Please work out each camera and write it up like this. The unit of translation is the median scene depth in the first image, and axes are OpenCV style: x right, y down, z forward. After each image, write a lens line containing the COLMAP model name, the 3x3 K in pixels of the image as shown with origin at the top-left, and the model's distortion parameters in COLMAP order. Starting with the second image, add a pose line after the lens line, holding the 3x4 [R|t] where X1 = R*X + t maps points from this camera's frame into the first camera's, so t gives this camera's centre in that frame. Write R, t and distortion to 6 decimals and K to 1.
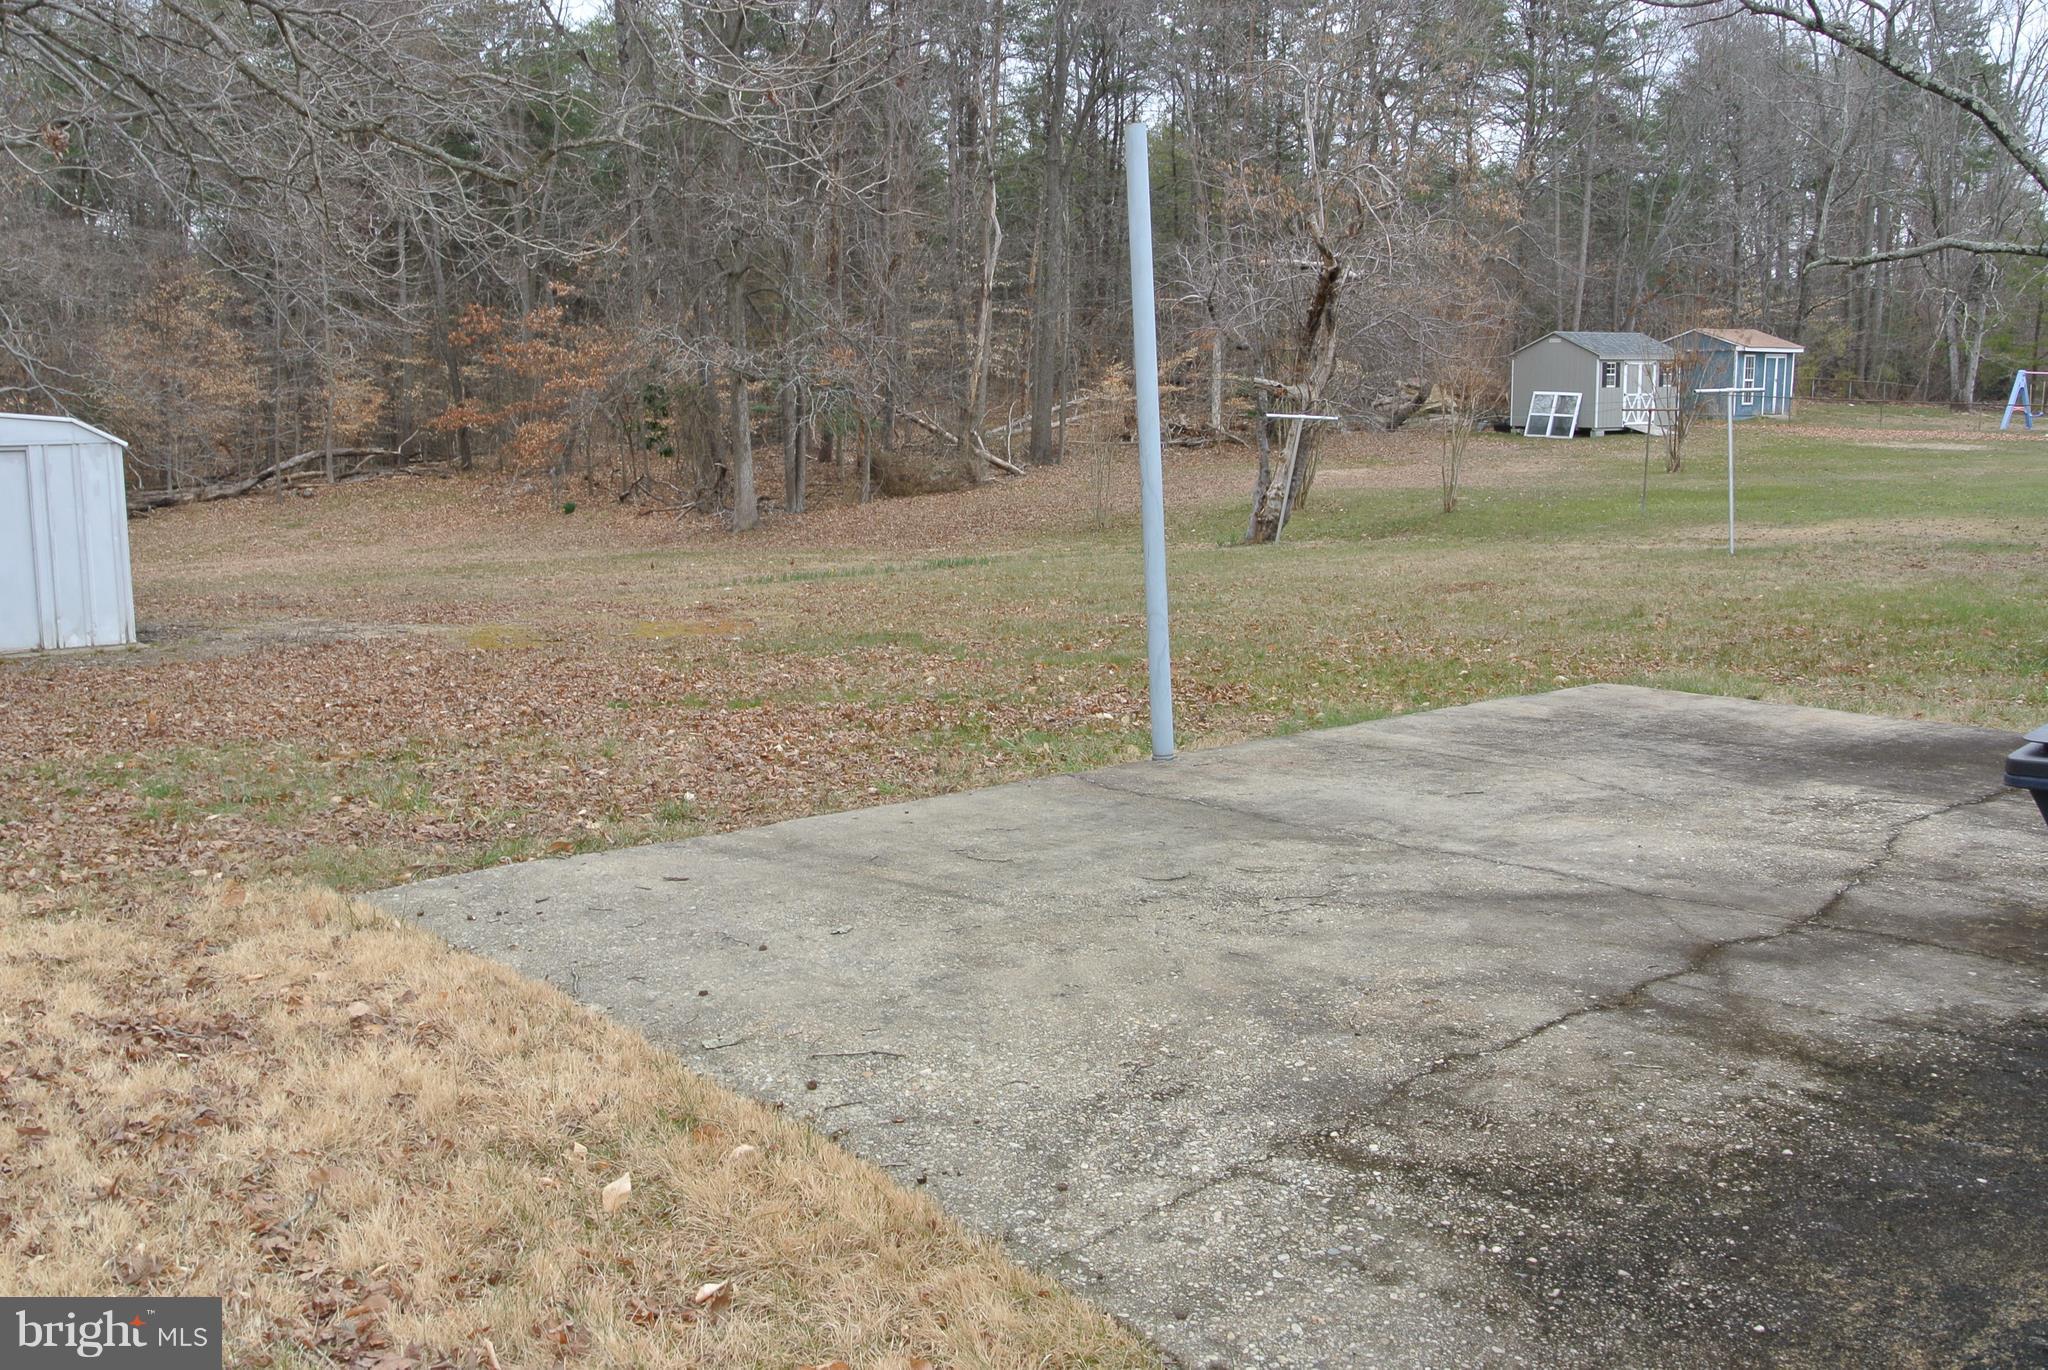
lens RADIAL K [[1913.5, 0, 979.9], [0, 1913.5, 677.9], [0, 0, 1]] dist [-0.045673, 0.000000]
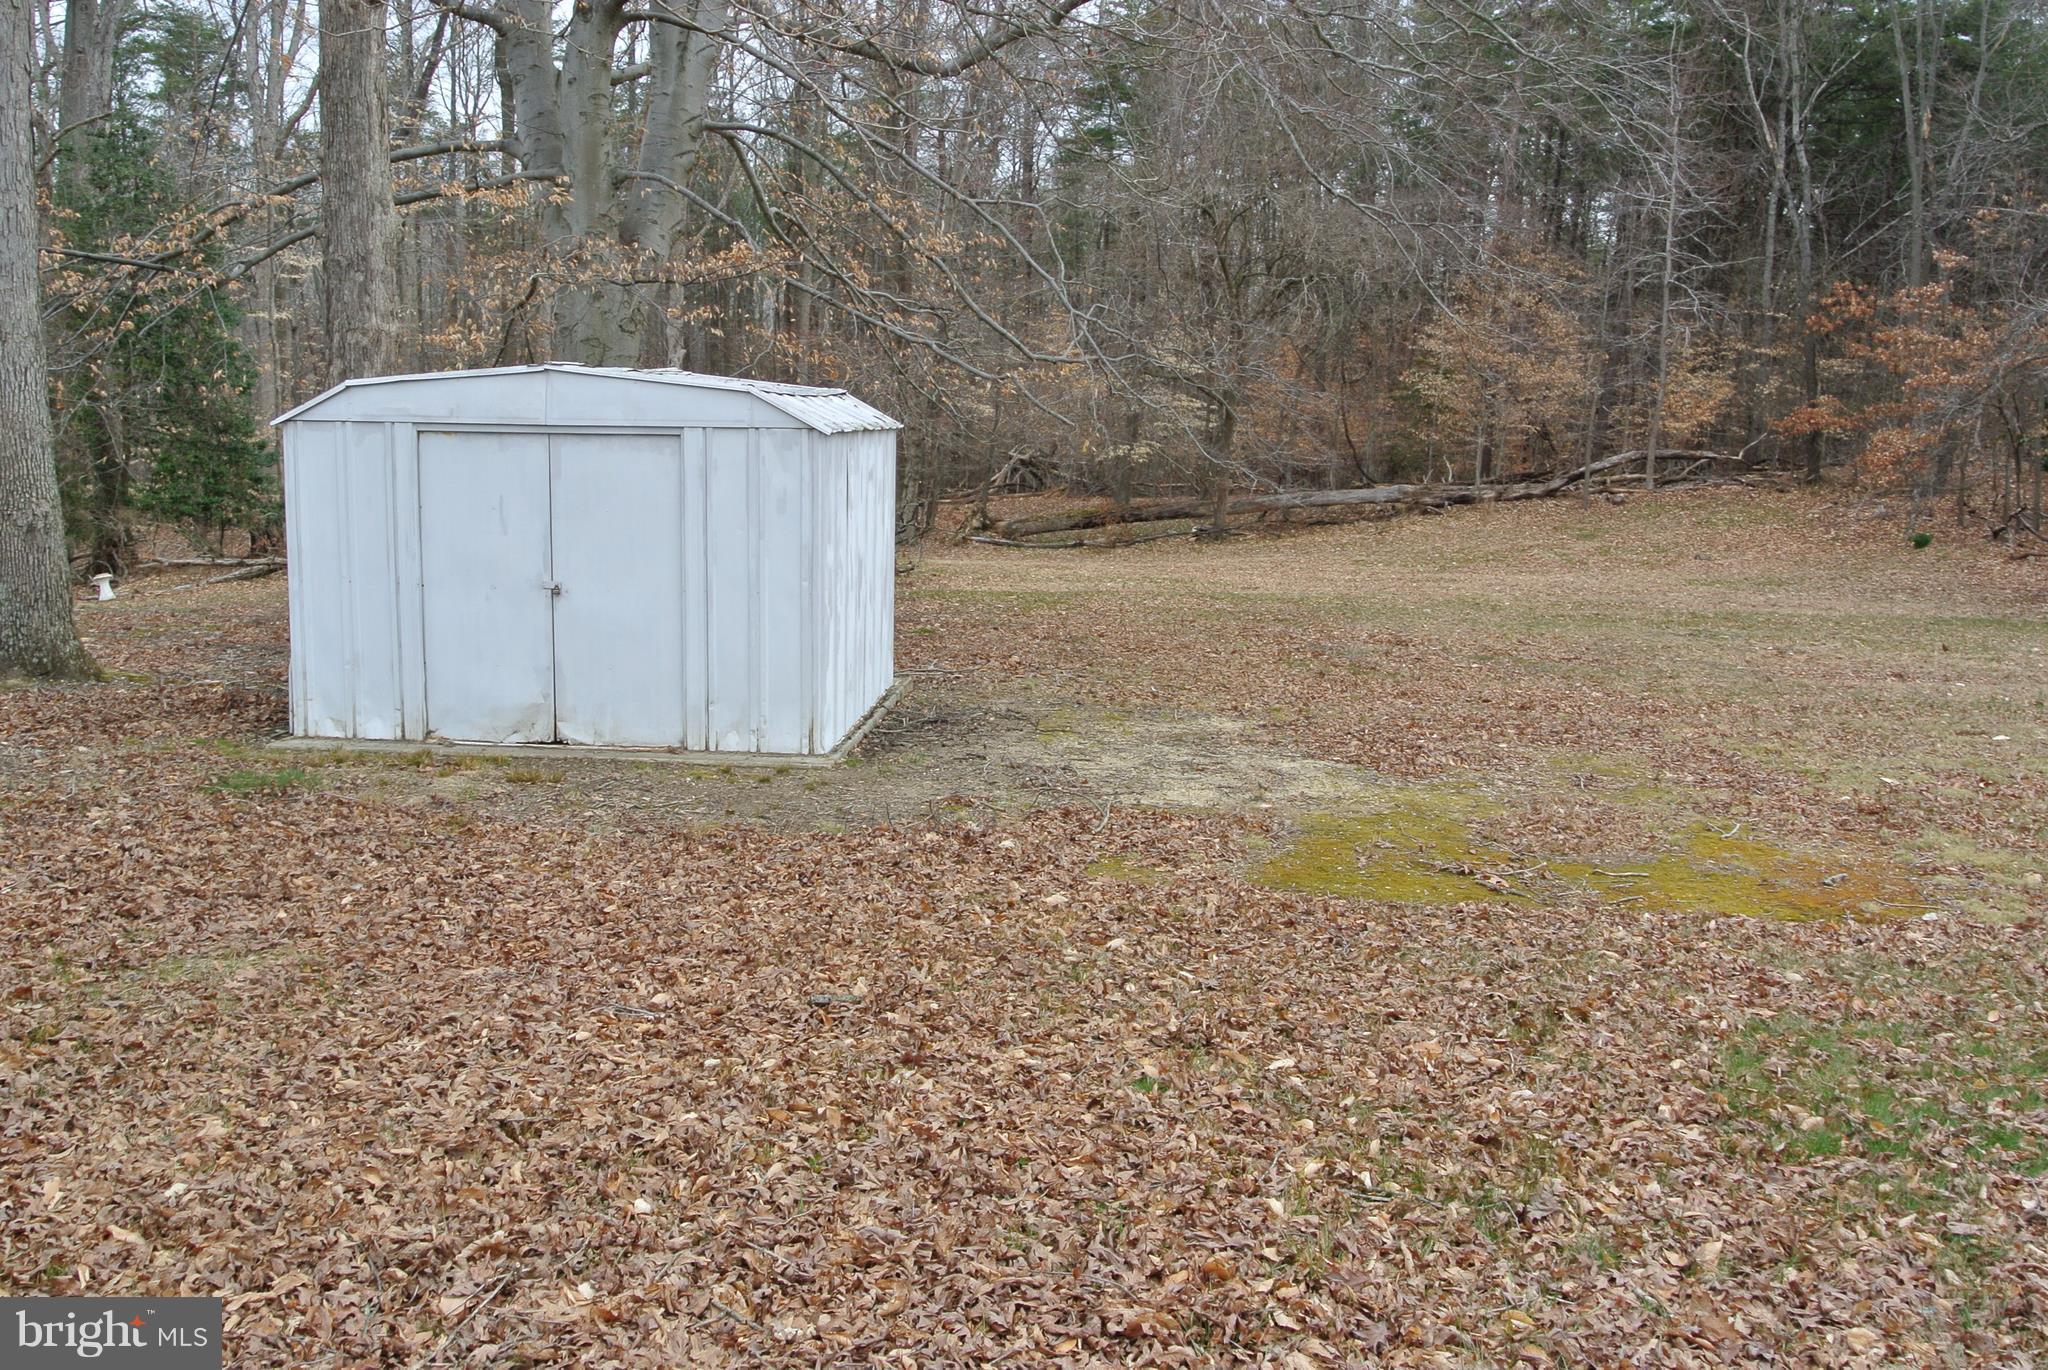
lens RADIAL K [[1913.5, 0, 1028.8], [0, 1913.5, 690.7], [0, 0, 1]] dist [-0.045673, 0.000000]
pose [[0.767497, 0.121248, -0.629482, -0.007479], [-0.116325, 0.991990, 0.049244, -0.117991], [0.630410, 0.035430, 0.775453, 0.853126]]
